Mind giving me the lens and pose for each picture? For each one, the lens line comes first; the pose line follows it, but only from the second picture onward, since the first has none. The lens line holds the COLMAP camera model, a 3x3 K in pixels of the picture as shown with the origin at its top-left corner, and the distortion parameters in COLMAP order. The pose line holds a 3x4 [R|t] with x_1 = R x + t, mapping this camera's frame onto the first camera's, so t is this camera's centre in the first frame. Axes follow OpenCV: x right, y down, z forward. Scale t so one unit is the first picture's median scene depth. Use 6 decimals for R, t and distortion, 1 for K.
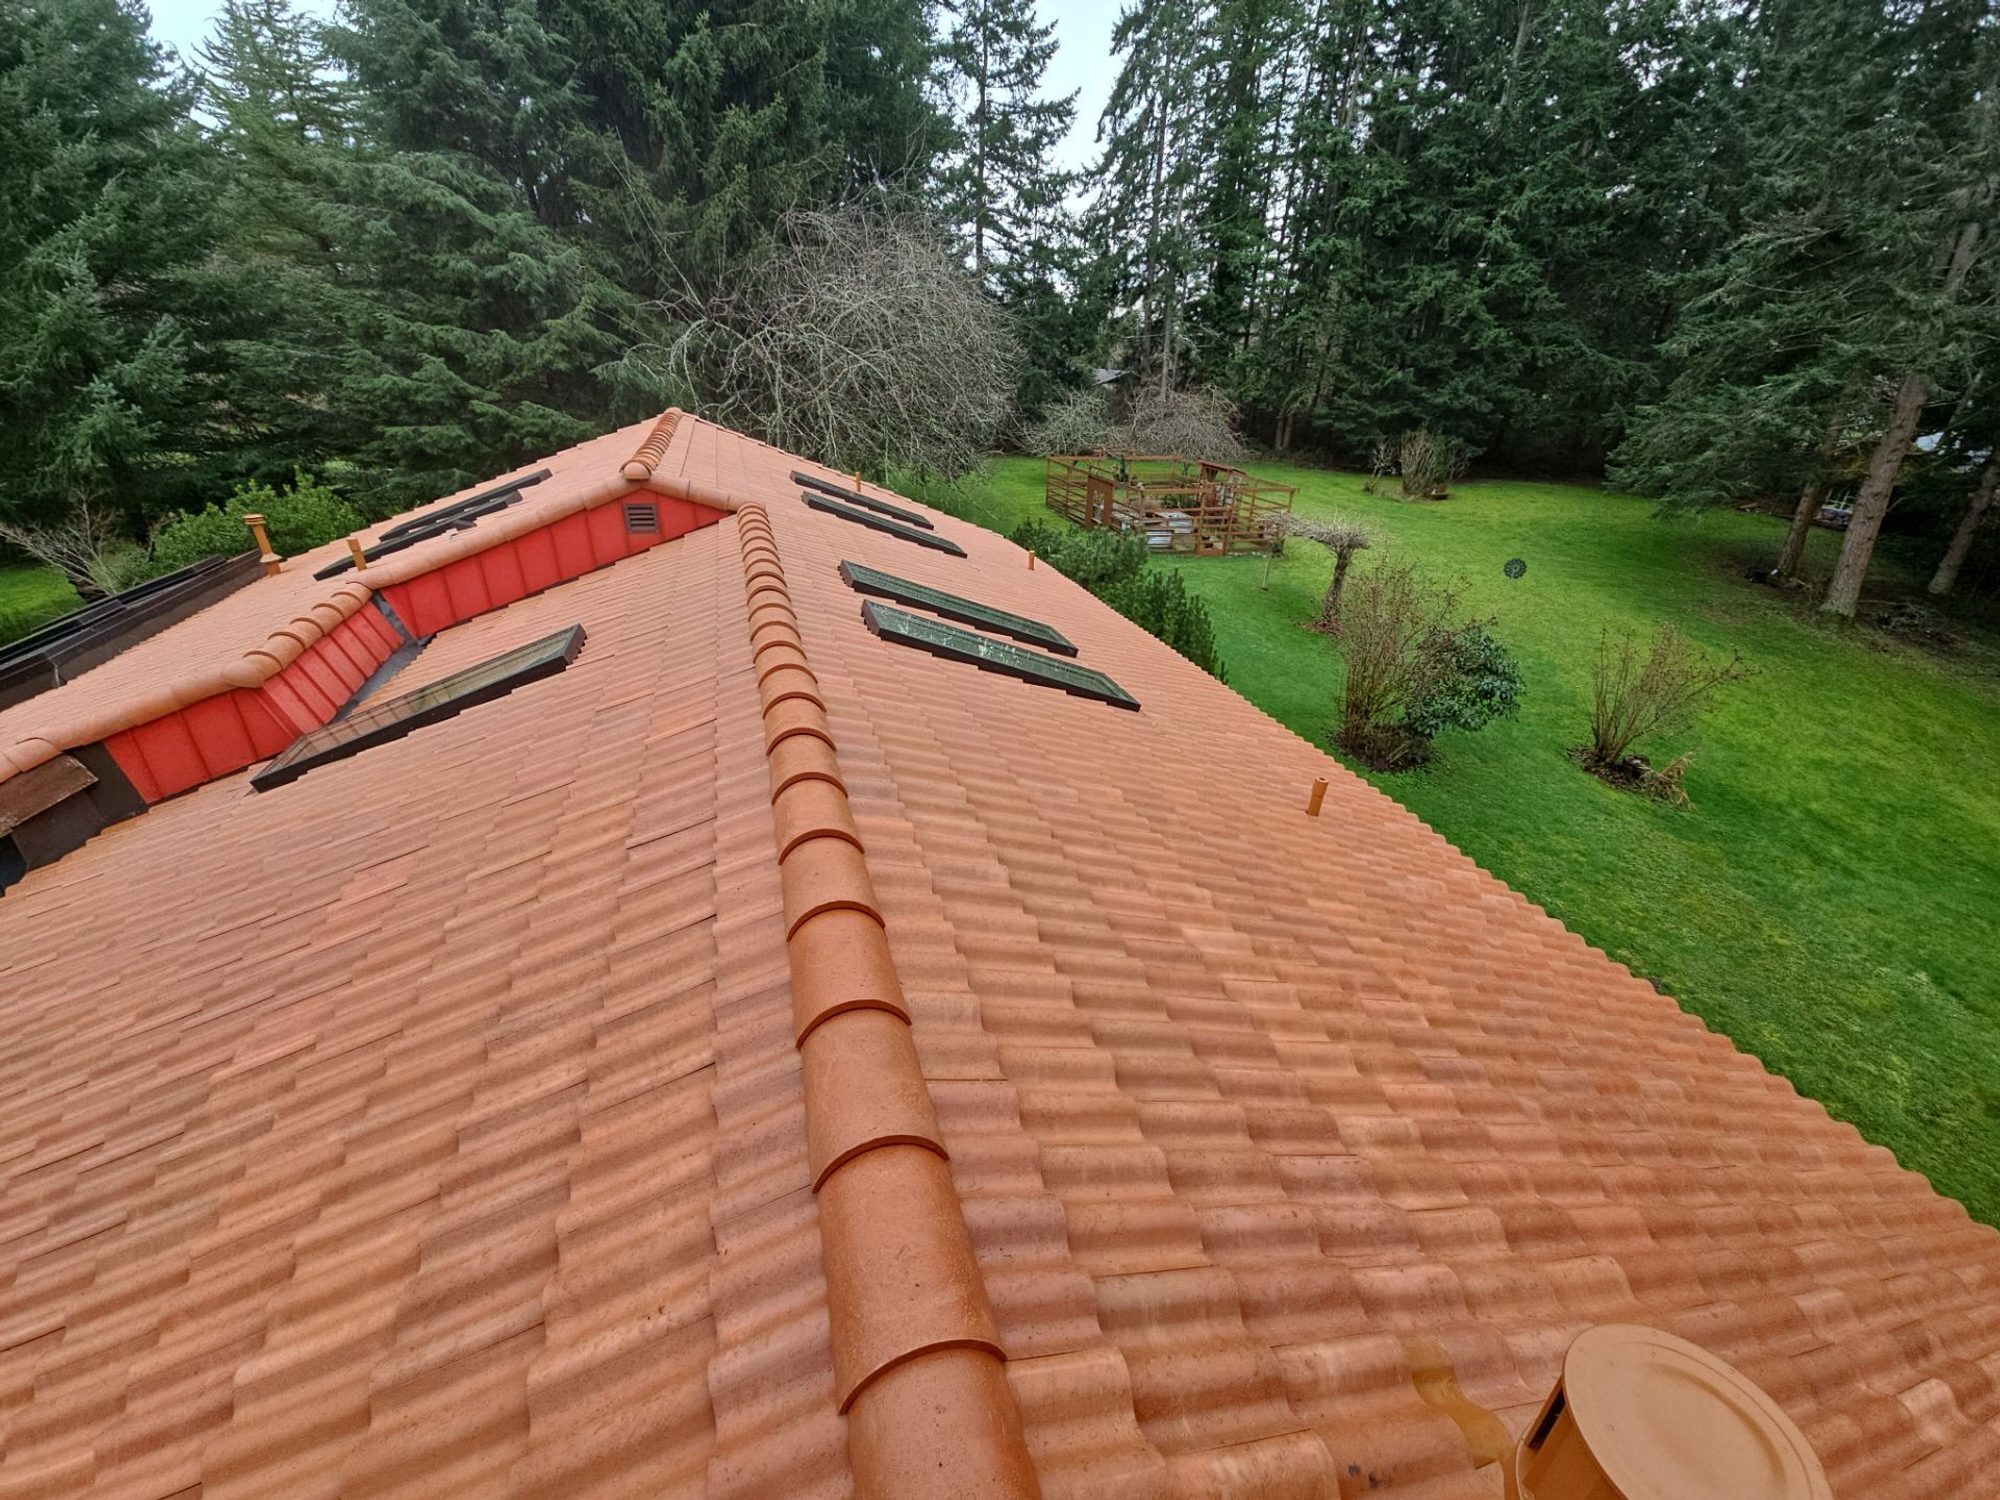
lens RADIAL K [[807.8, 0, 998.6], [0, 807.8, 745.9], [0, 0, 1]] dist [0.007375, -0.005007]
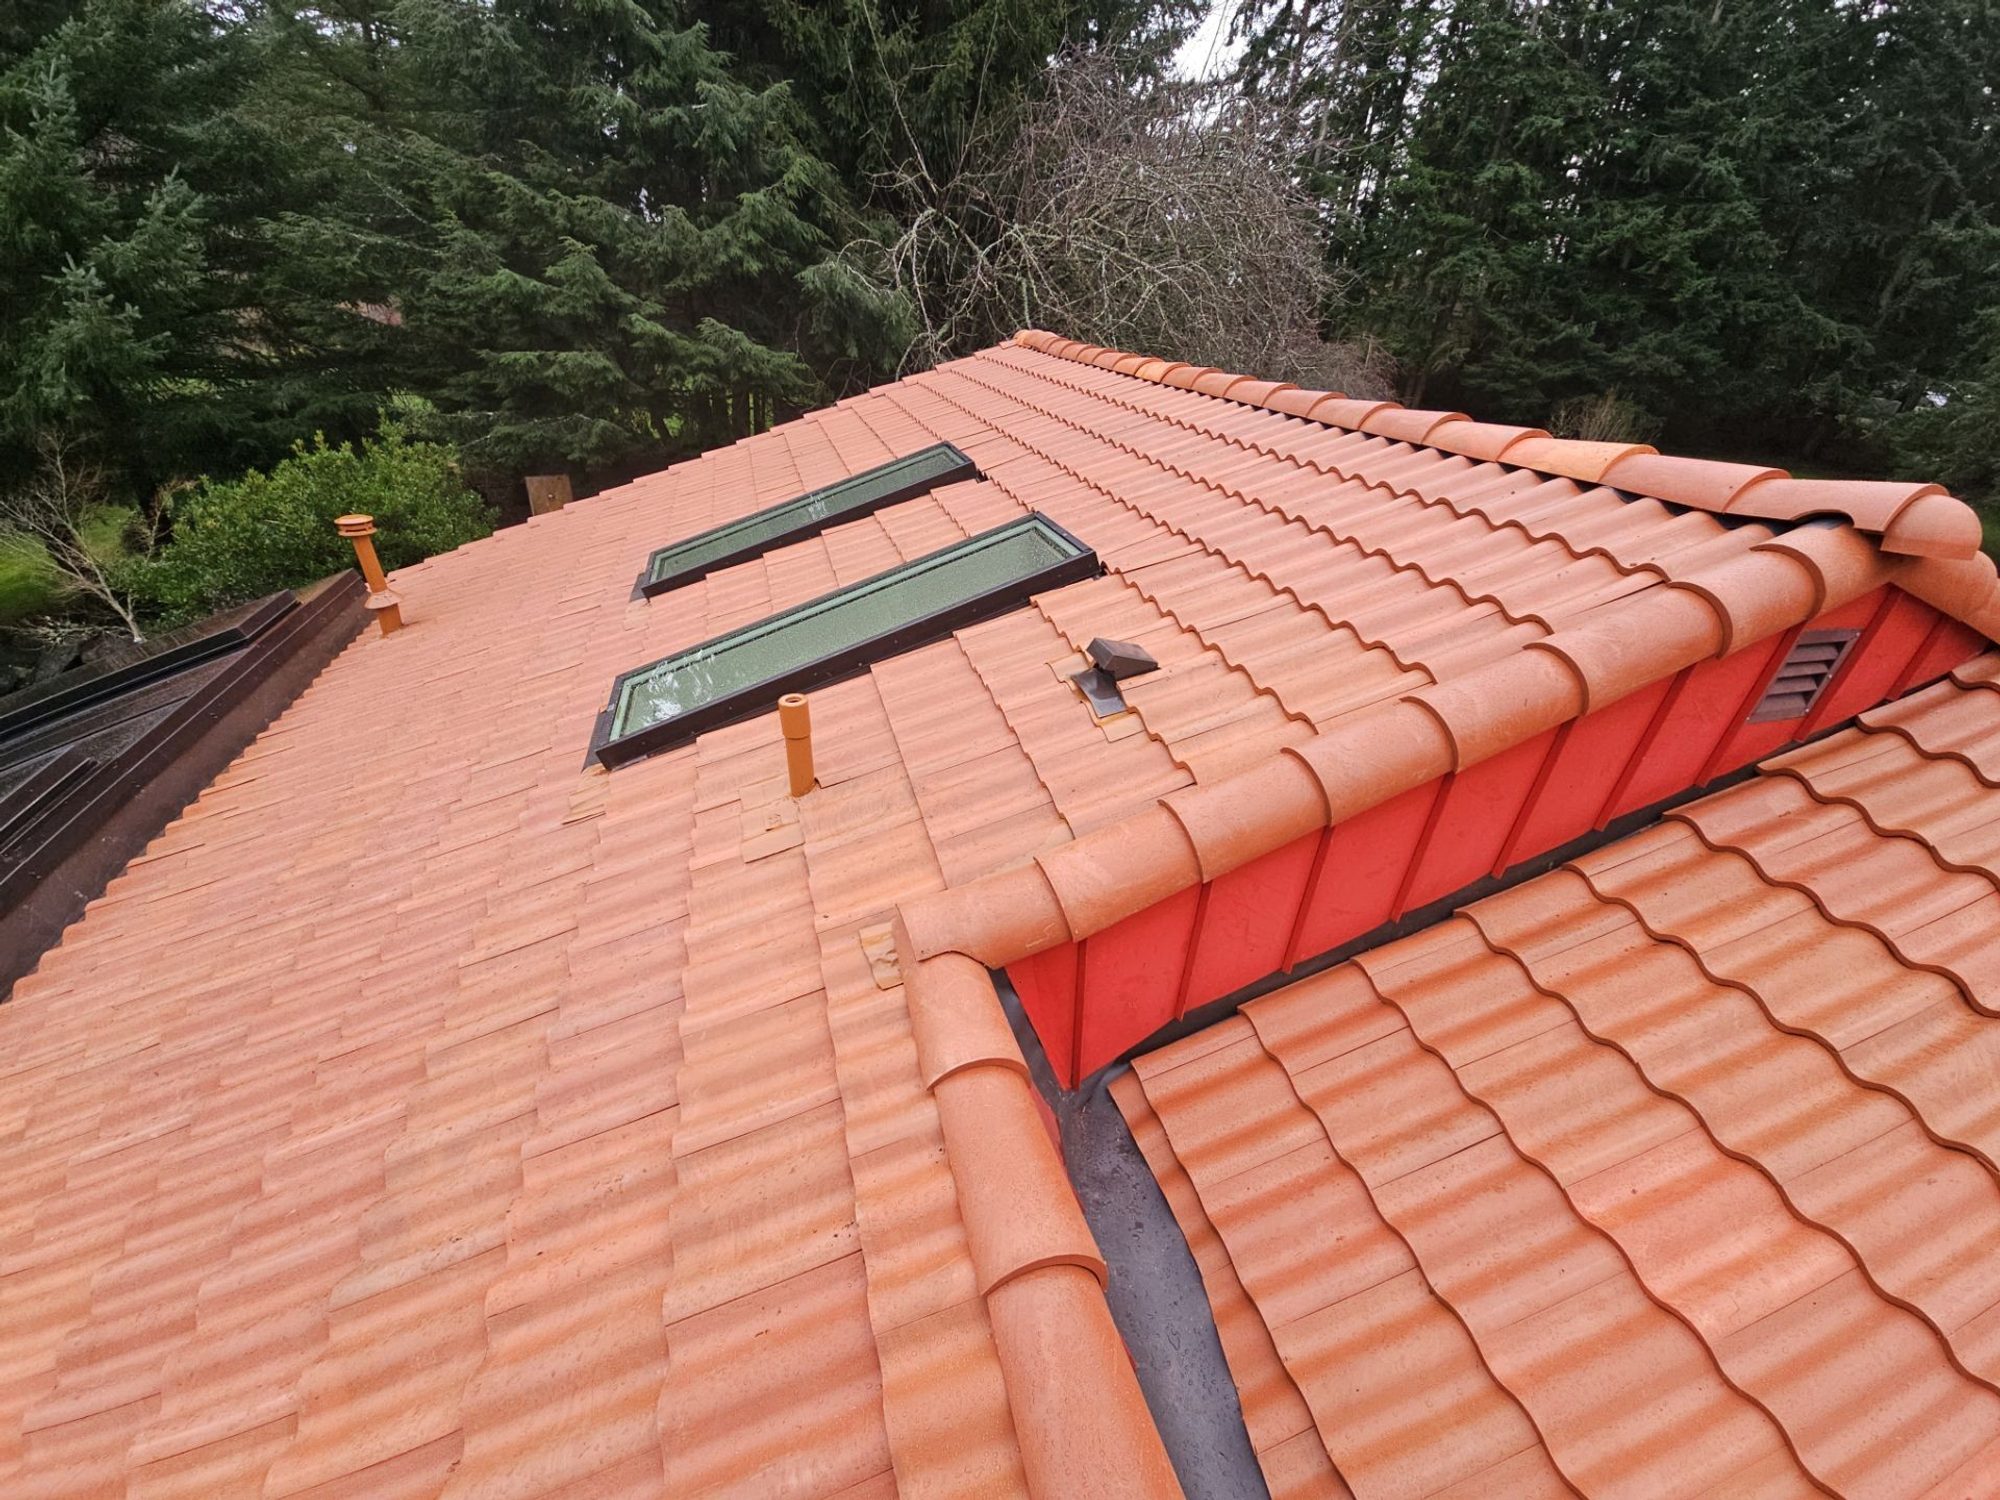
lens RADIAL K [[813.9, 0, 1003.8], [0, 813.9, 743.3], [0, 0, 1]] dist [0.018471, -0.012694]
pose [[0.999390, 0.033927, -0.008327, -0.296336], [-0.033498, 0.998328, 0.047110, -0.105543], [0.009911, -0.046803, 0.998855, 0.285780]]
